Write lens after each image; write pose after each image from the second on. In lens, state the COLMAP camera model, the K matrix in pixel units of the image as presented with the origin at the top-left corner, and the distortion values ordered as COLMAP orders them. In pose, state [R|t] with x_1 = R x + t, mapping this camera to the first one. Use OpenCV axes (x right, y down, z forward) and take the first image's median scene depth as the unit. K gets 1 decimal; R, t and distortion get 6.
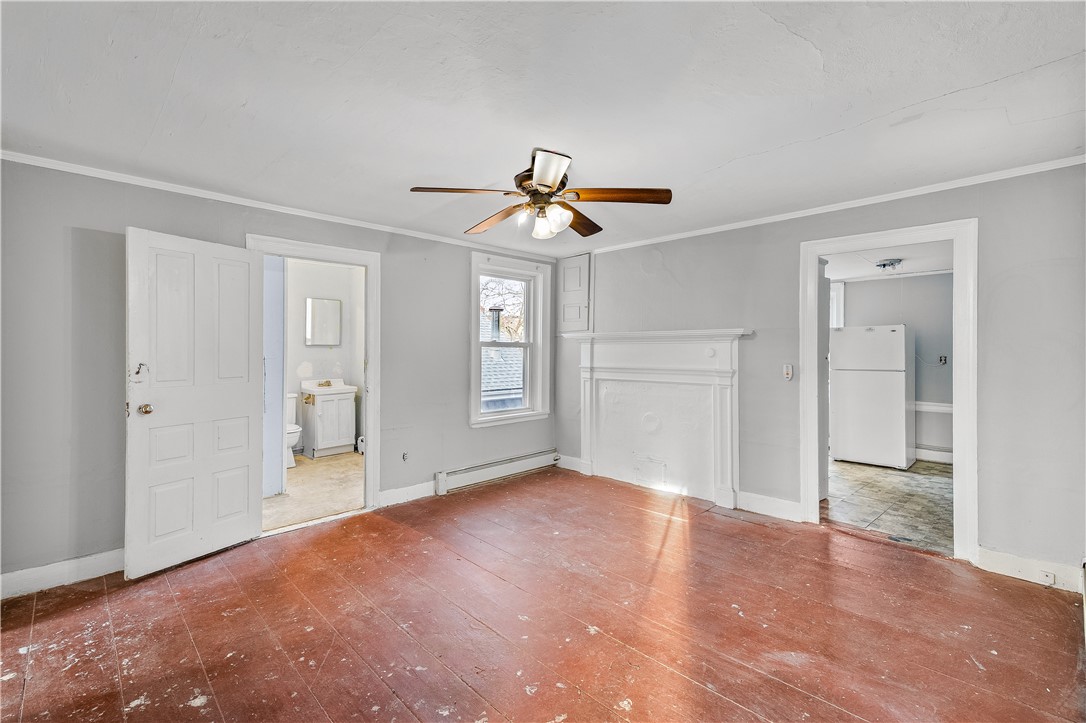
lens RADIAL K [[496.3, 0, 544.2], [0, 496.3, 351.4], [0, 0, 1]] dist [0.018484, -0.000008]
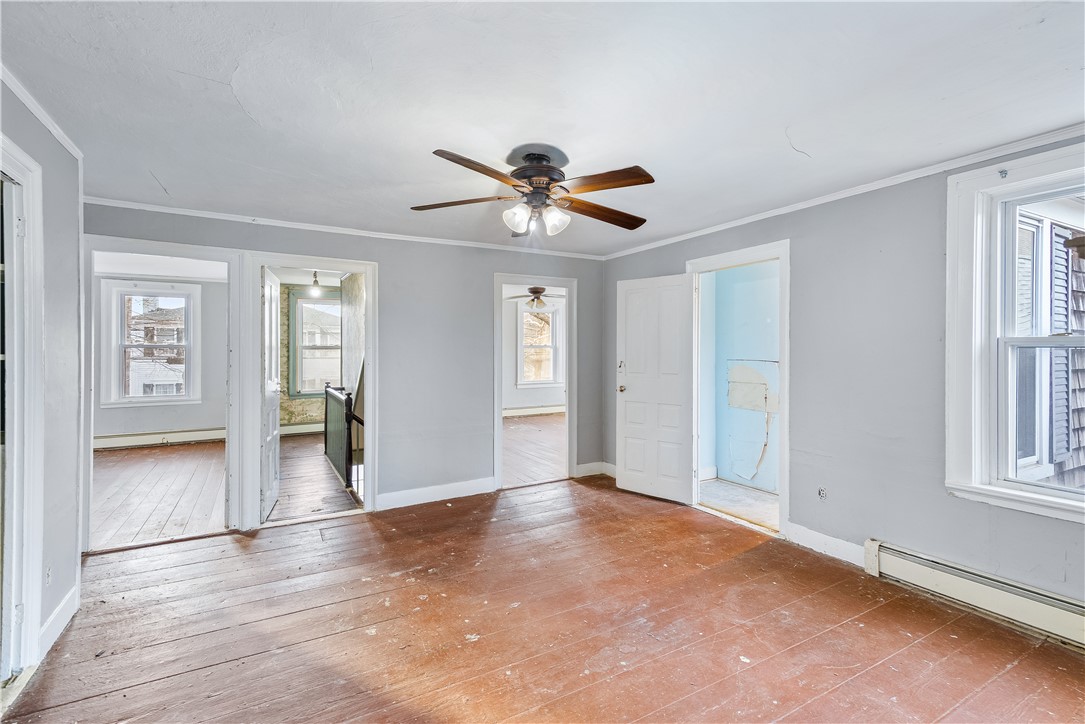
lens RADIAL K [[495.8, 0, 540.5], [0, 495.8, 351.9], [0, 0, 1]] dist [0.018484, -0.000008]
pose [[-0.266107, 0.000161, -0.963944, 0.502605], [-0.001880, 0.999998, 0.000686, -0.004551], [0.963942, 0.001995, -0.266106, 0.689414]]
